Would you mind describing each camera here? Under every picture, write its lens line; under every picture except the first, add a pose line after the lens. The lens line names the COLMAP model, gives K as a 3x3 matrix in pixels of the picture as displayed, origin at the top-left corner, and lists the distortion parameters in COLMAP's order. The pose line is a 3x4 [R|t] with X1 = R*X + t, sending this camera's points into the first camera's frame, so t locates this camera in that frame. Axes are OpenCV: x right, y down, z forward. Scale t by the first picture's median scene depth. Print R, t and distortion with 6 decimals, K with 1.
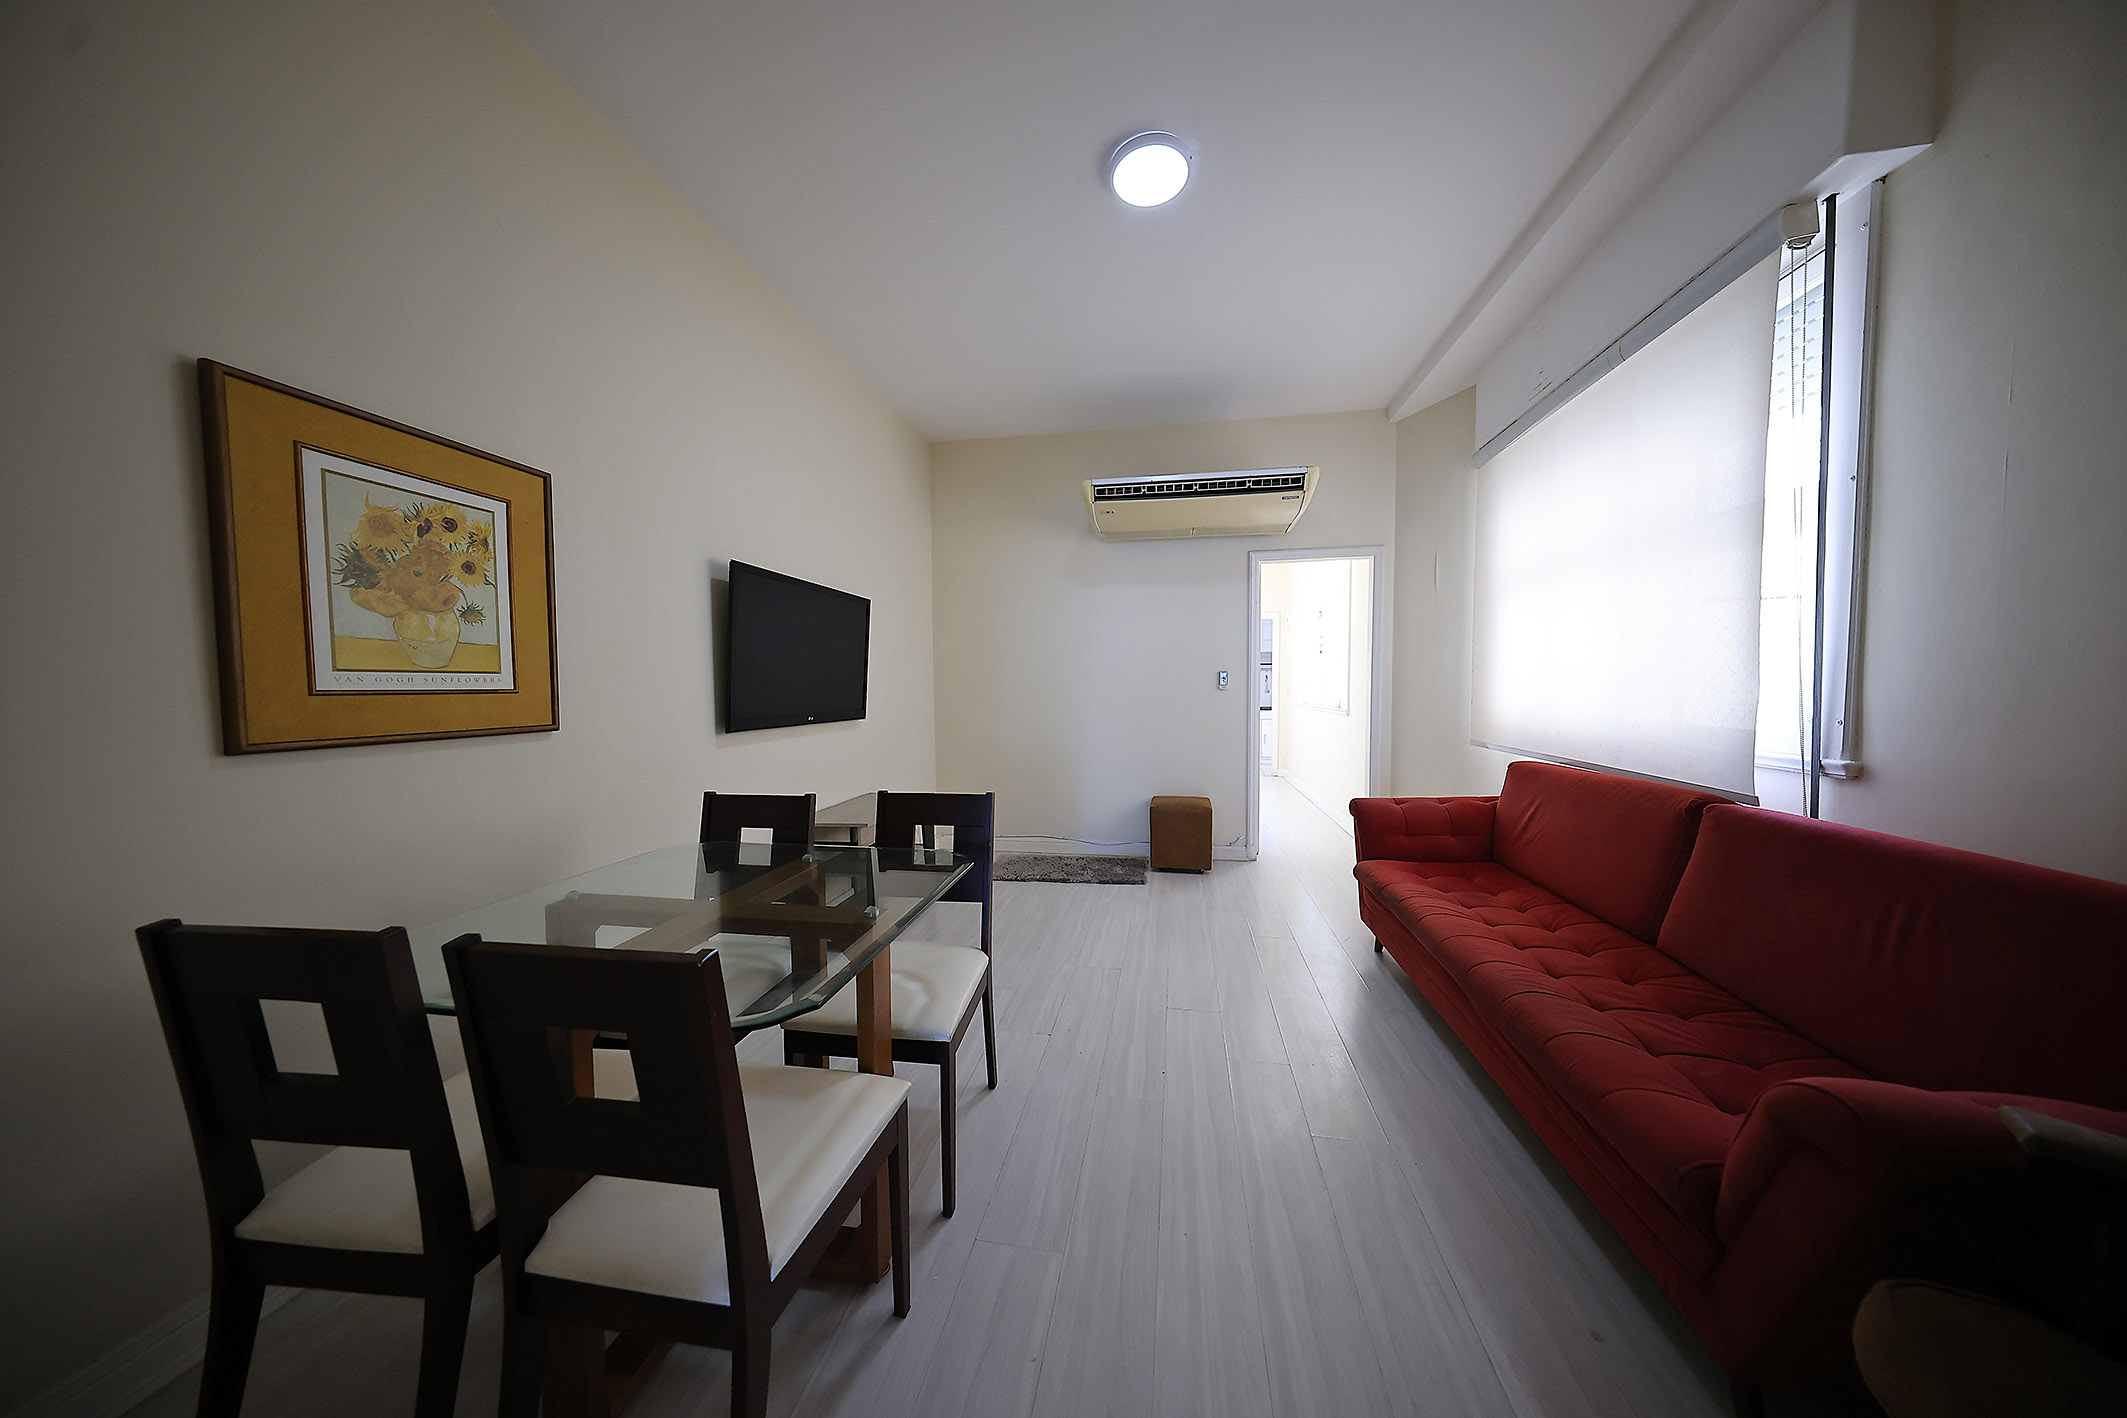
lens RADIAL K [[615.2, 0, 1068.2], [0, 615.2, 715.2], [0, 0, 1]] dist [0.000014, 0.000027]
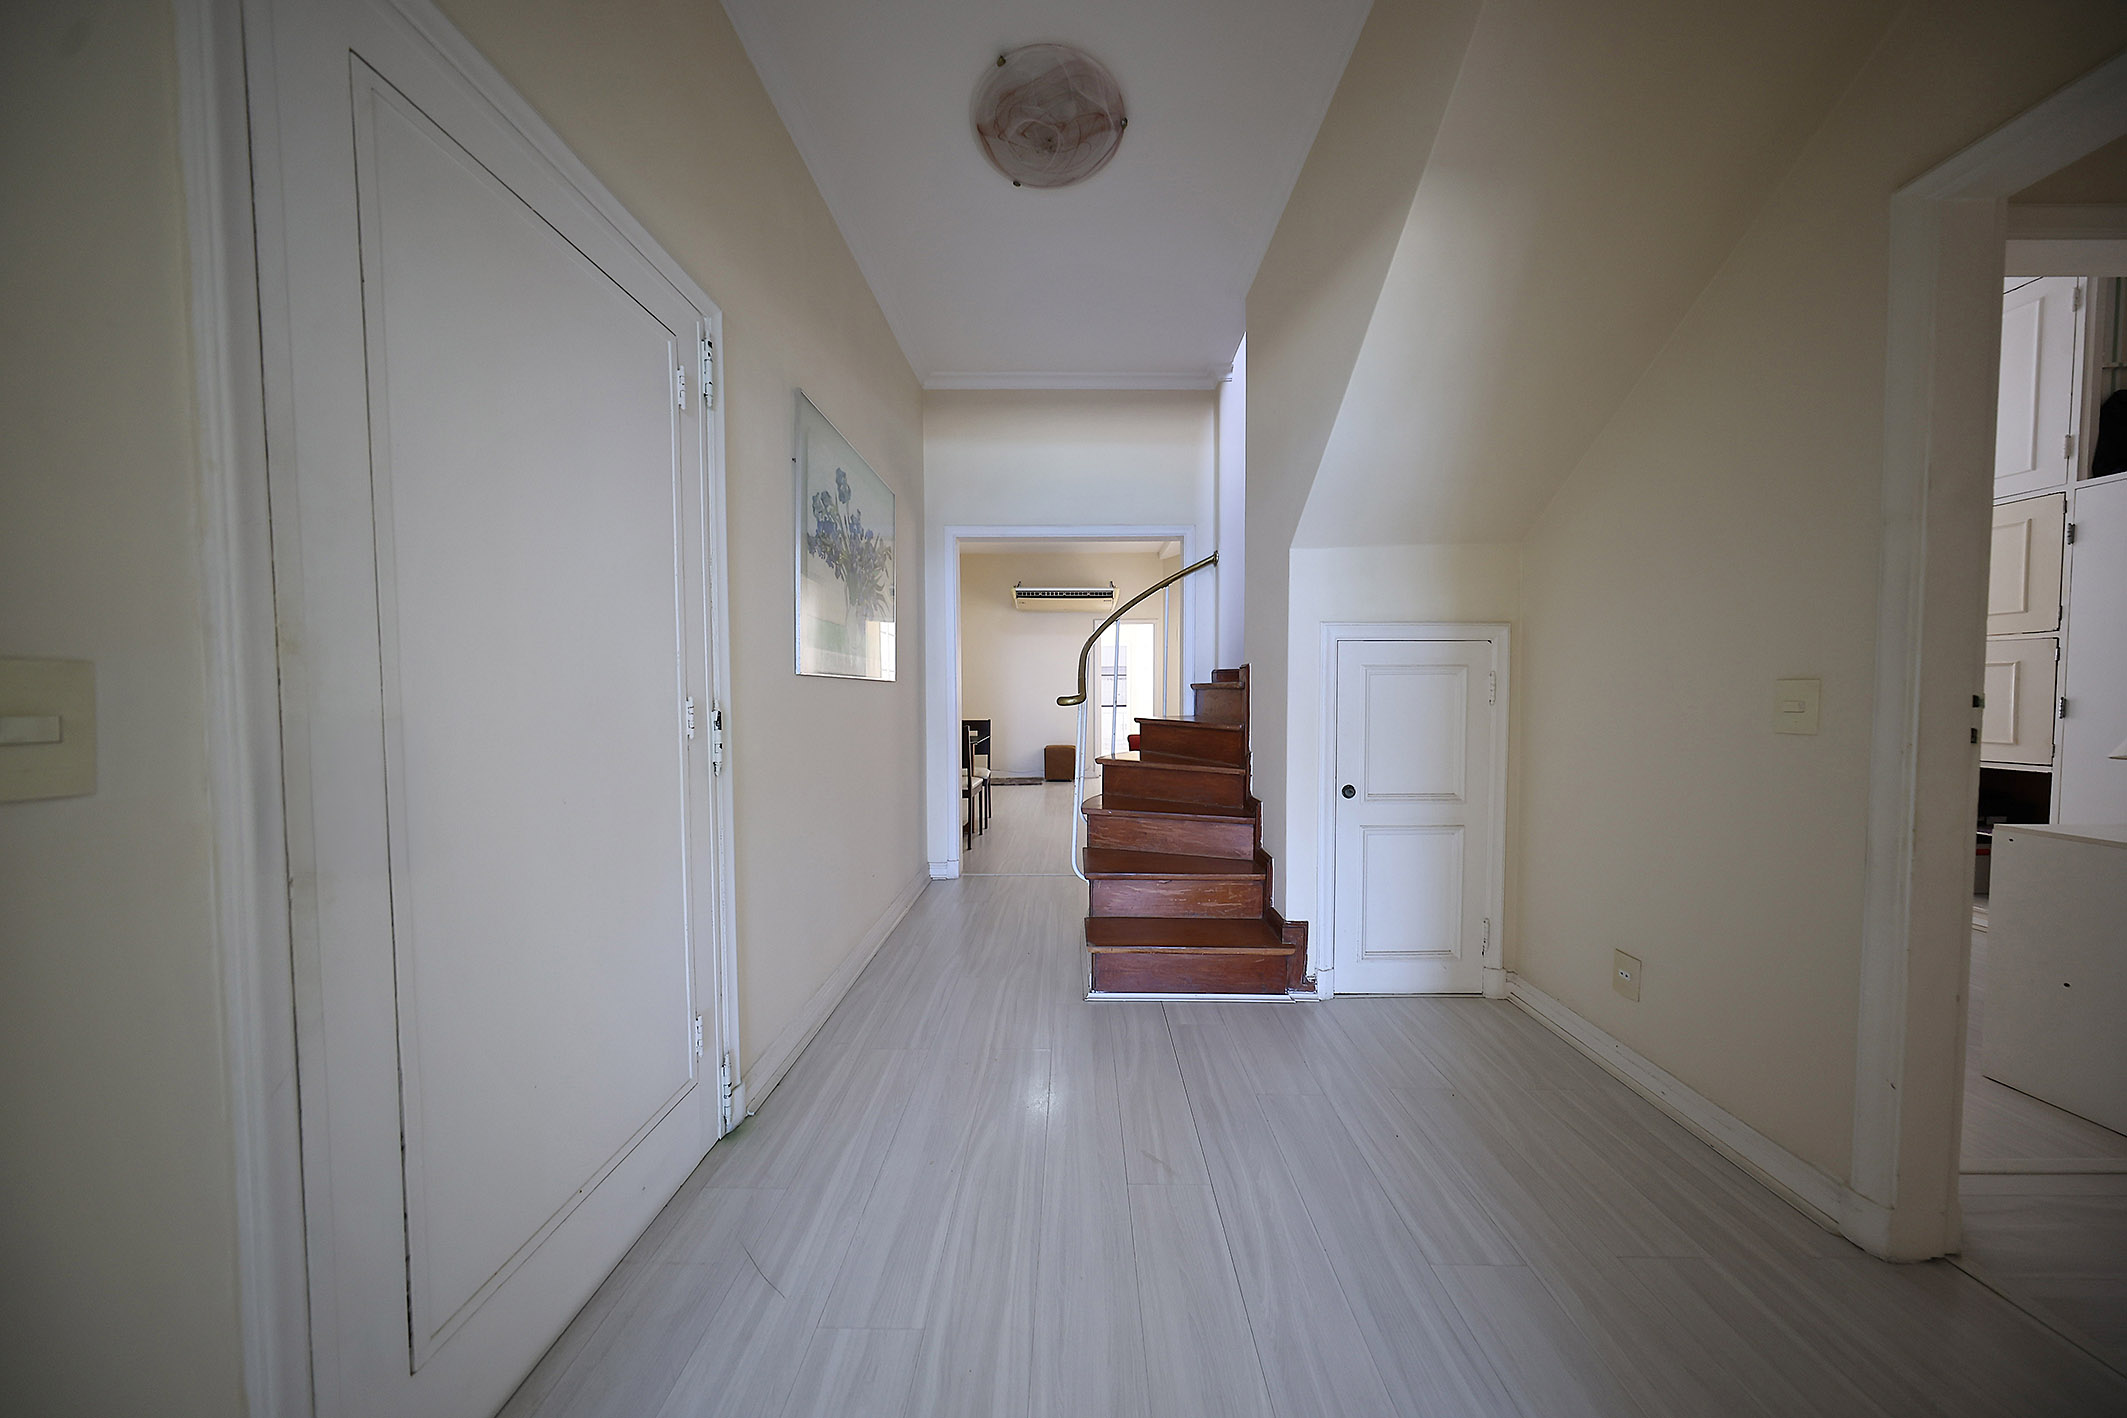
lens RADIAL K [[615.2, 0, 1068.2], [0, 615.2, 715.2], [0, 0, 1]] dist [0.000014, 0.000027]
pose [[0.989989, -0.004139, 0.141087, -0.073138], [0.004425, 0.999989, -0.001714, 0.048026], [-0.141078, 0.002322, 0.989996, -1.008129]]
